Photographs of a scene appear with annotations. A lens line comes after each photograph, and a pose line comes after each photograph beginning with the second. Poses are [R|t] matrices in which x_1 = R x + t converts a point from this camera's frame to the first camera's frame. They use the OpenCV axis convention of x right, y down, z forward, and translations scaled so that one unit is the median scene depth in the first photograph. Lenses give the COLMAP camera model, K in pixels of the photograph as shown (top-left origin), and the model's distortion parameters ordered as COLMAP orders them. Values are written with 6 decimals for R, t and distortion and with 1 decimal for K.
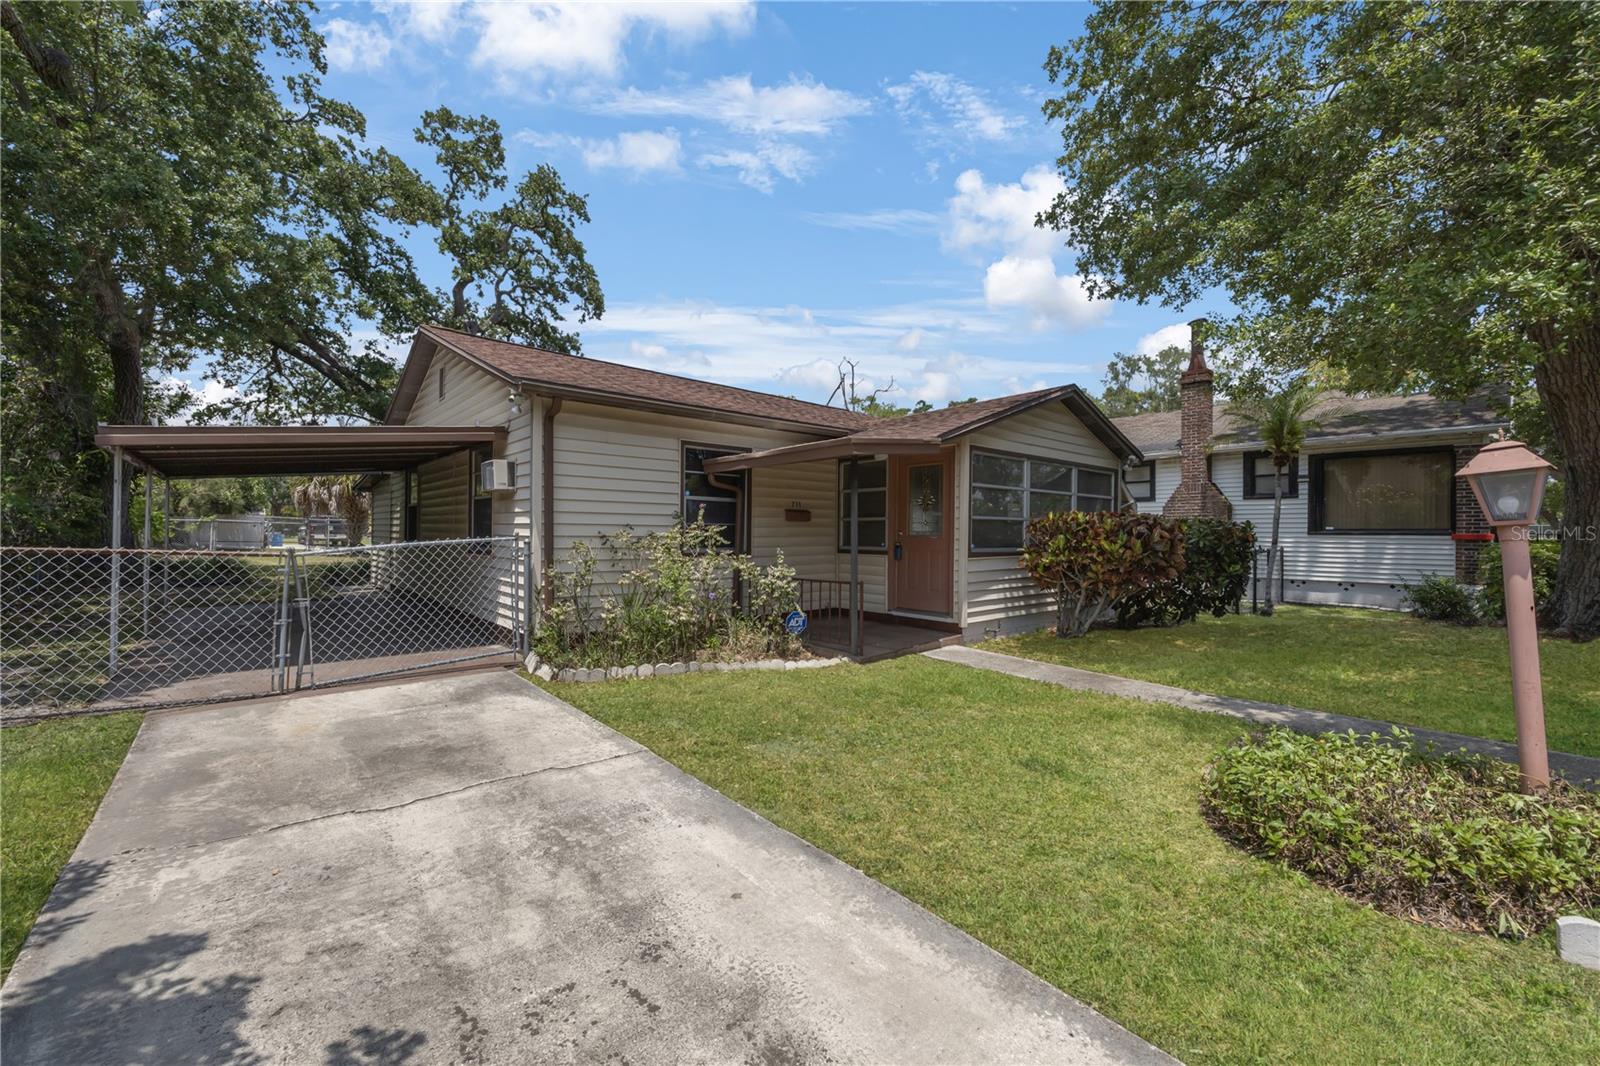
lens RADIAL K [[642.0, 0, 798.9], [0, 642.0, 533.2], [0, 0, 1]] dist [-0.000200, 0.000254]
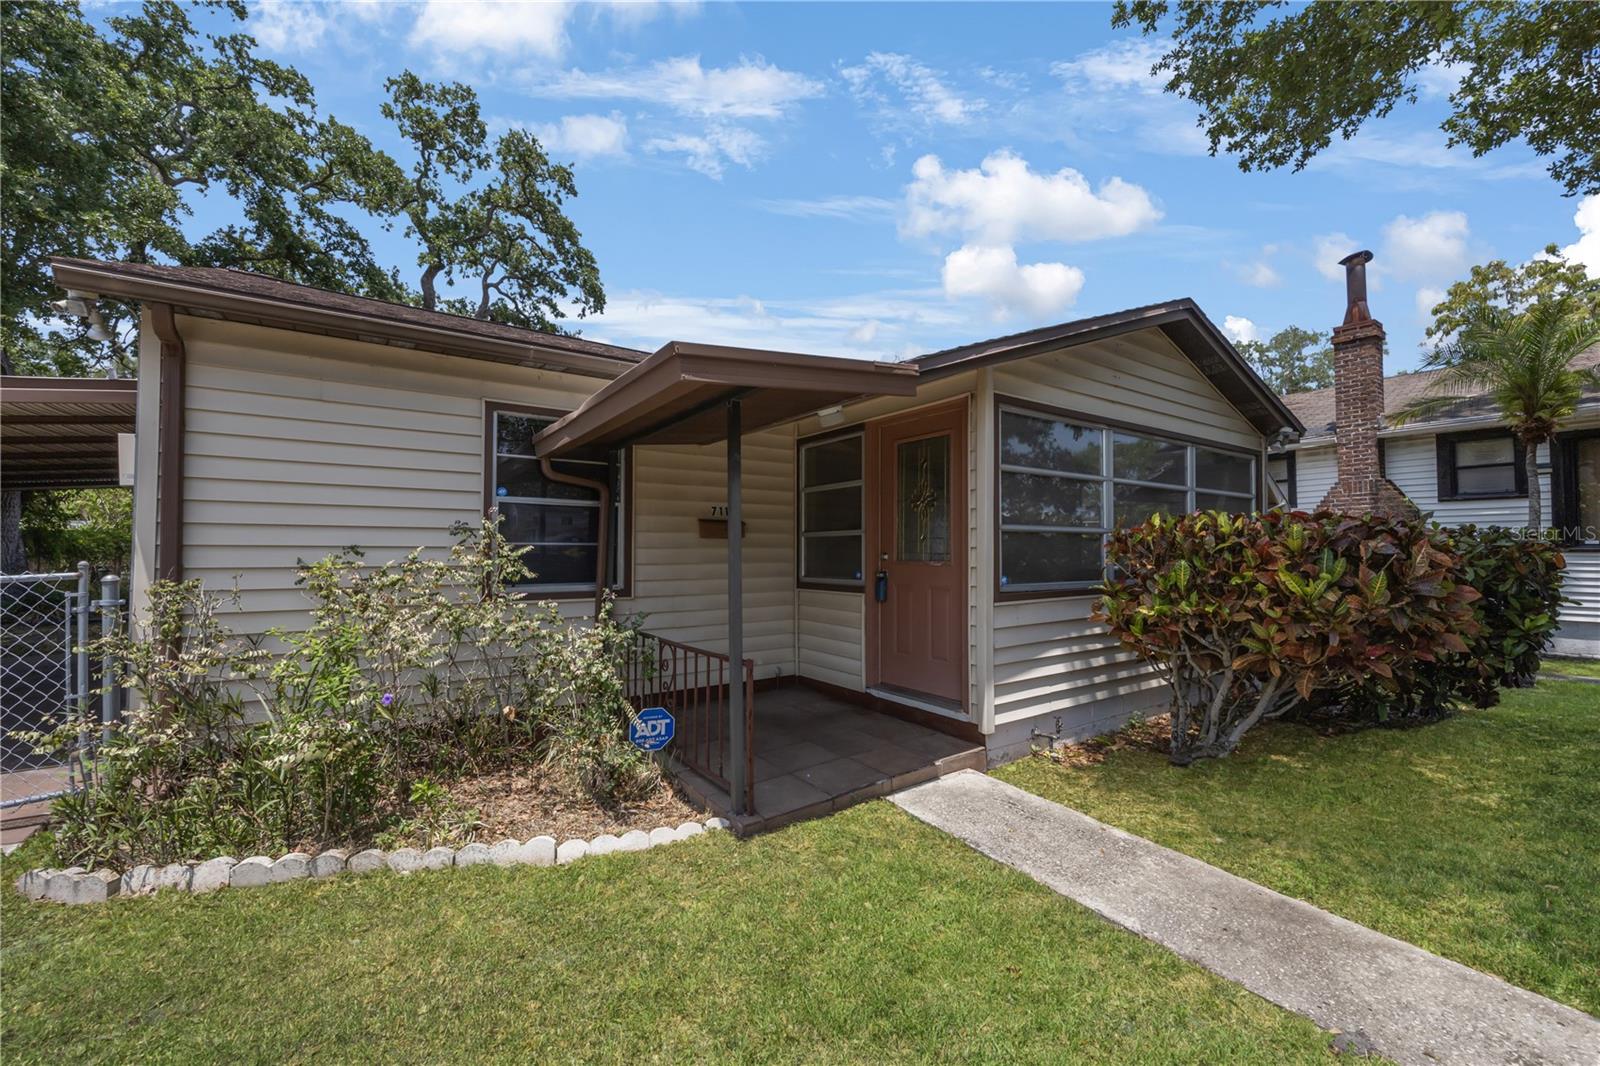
lens RADIAL K [[642.0, 0, 803.4], [0, 642.0, 532.9], [0, 0, 1]] dist [-0.000200, 0.000254]
pose [[0.993662, -0.010544, -0.111911, 0.113357], [0.007054, 0.999478, -0.031538, -0.002722], [0.112185, 0.030549, 0.993218, 0.305820]]
